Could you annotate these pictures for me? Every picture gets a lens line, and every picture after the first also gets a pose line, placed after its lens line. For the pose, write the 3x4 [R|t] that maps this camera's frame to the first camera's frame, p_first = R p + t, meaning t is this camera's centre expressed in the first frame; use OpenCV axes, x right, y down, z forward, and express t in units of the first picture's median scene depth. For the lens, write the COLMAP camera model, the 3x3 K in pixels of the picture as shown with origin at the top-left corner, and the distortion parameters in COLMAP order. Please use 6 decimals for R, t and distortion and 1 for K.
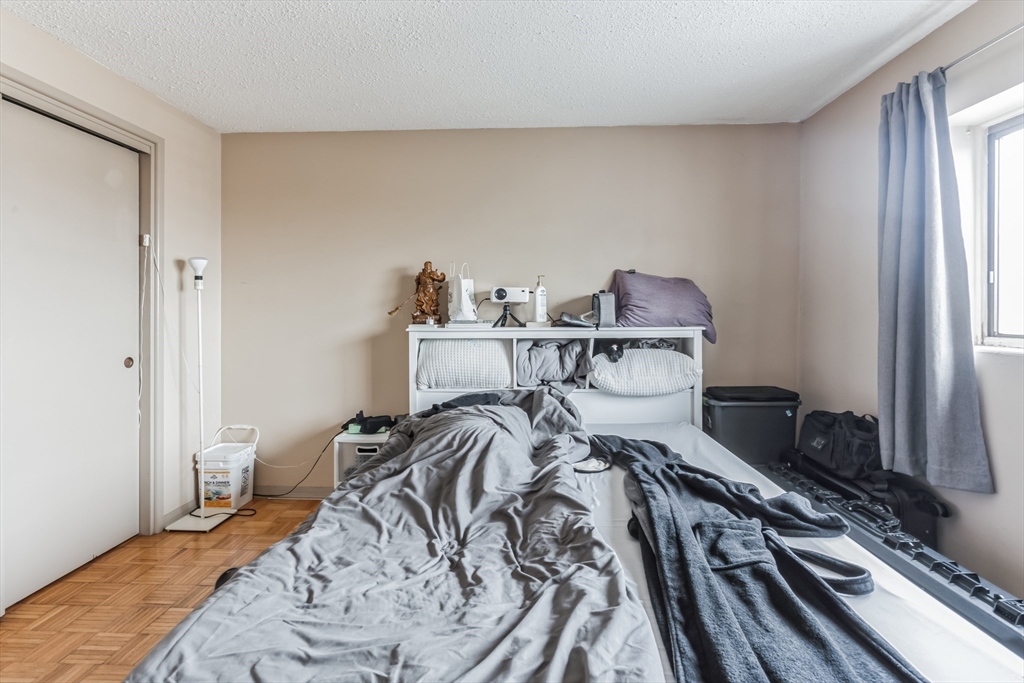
lens RADIAL K [[466.2, 0, 512.1], [0, 466.2, 315.5], [0, 0, 1]] dist [-0.008123, 0.000114]
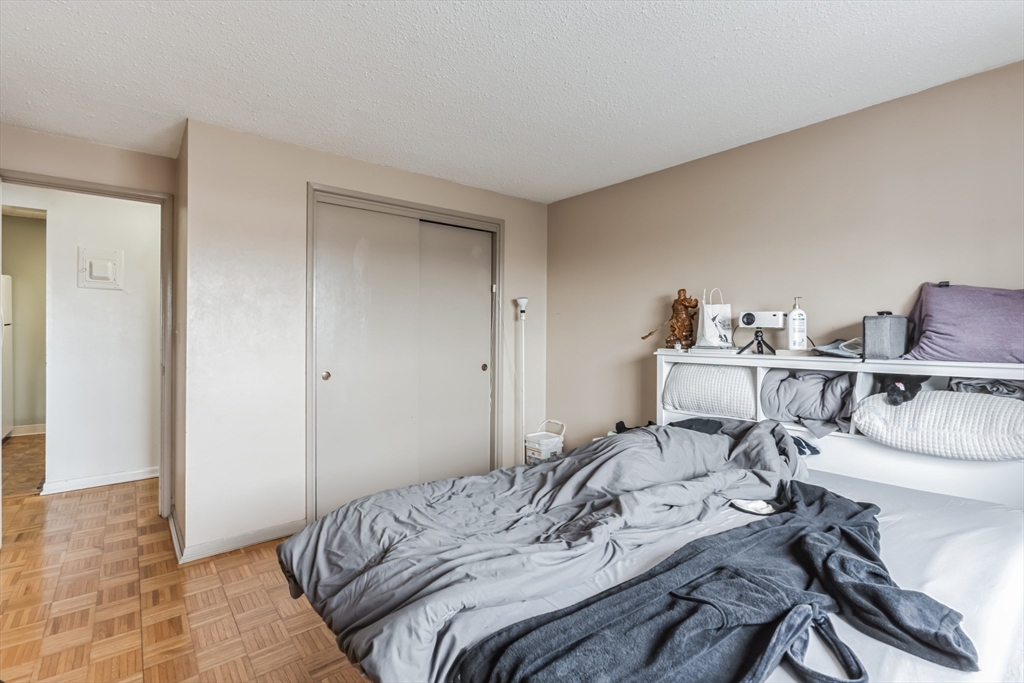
lens RADIAL K [[463.7, 0, 510.4], [0, 463.7, 338.5], [0, 0, 1]] dist [-0.001666, 0.000152]
pose [[0.664359, 0.012439, -0.747310, 0.360210], [-0.011306, 0.999914, 0.006593, -0.007474], [0.747328, 0.004069, 0.664443, 0.019180]]
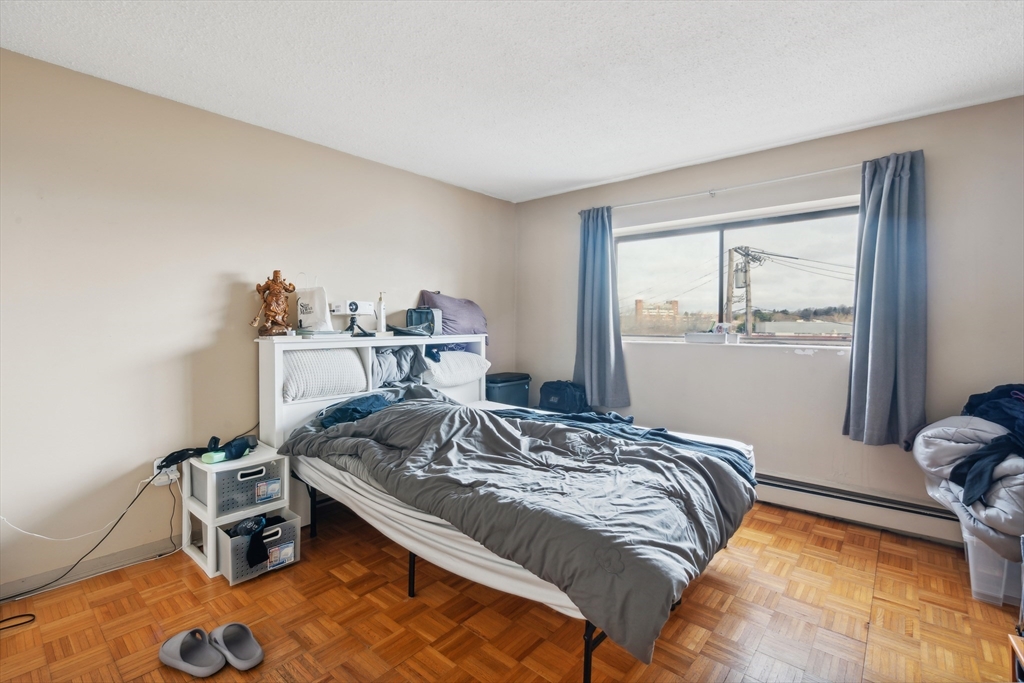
lens RADIAL K [[469.1, 0, 508.2], [0, 469.1, 327.2], [0, 0, 1]] dist [-0.001083, 0.000700]
pose [[0.625754, -0.002302, 0.780017, -0.665268], [-0.000285, 0.999995, 0.003180, -0.001919], [-0.780020, -0.002213, 0.625751, 0.026606]]
